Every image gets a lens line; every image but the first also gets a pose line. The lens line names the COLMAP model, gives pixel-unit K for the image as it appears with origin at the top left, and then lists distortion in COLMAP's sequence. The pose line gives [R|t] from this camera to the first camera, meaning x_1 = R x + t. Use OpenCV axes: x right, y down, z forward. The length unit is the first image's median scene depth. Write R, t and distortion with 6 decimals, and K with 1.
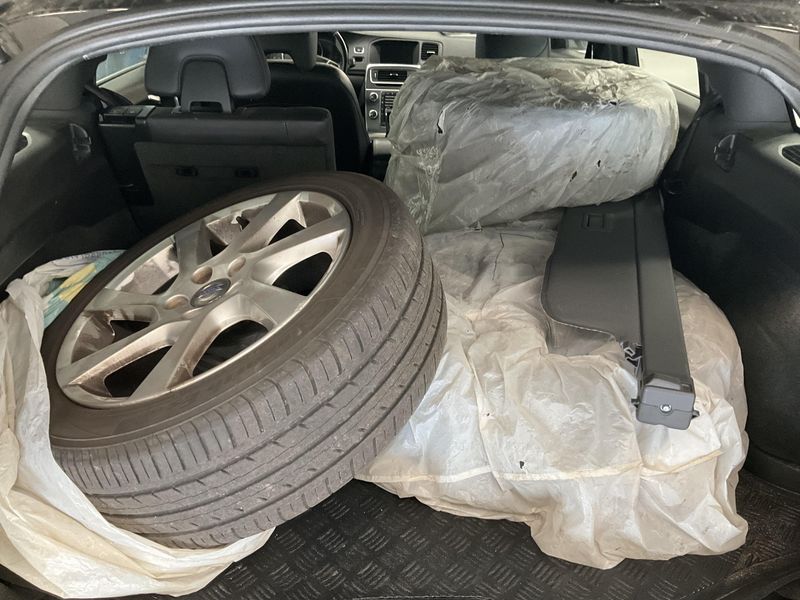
lens RADIAL K [[660.9, 0, 400.0], [0, 660.9, 300.0], [0, 0, 1]] dist [0.044388, -0.077393]
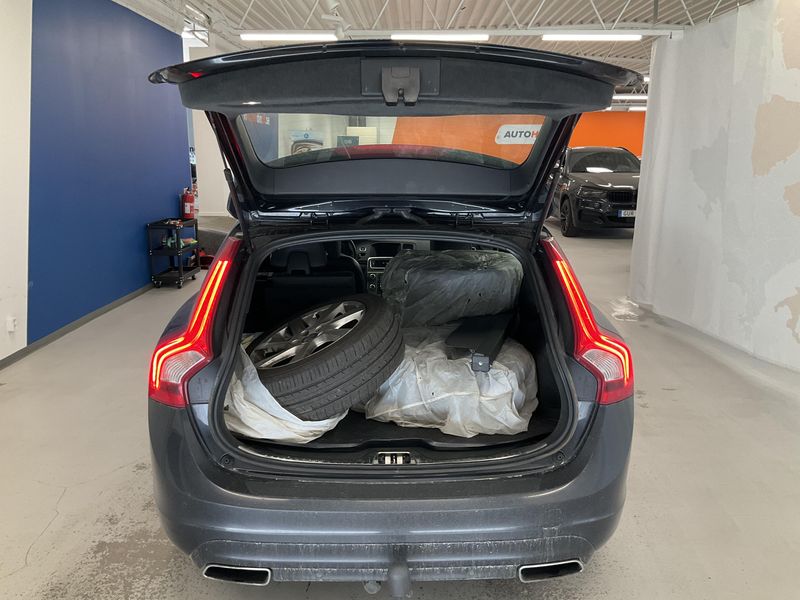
lens RADIAL K [[659.3, 0, 400.0], [0, 659.3, 300.0], [0, 0, 1]] dist [-0.003002, -0.012179]
pose [[0.999822, -0.017443, 0.007191, 0.035113], [0.018765, 0.958893, -0.283147, 0.515722], [-0.001956, 0.283231, 0.959050, -1.303315]]
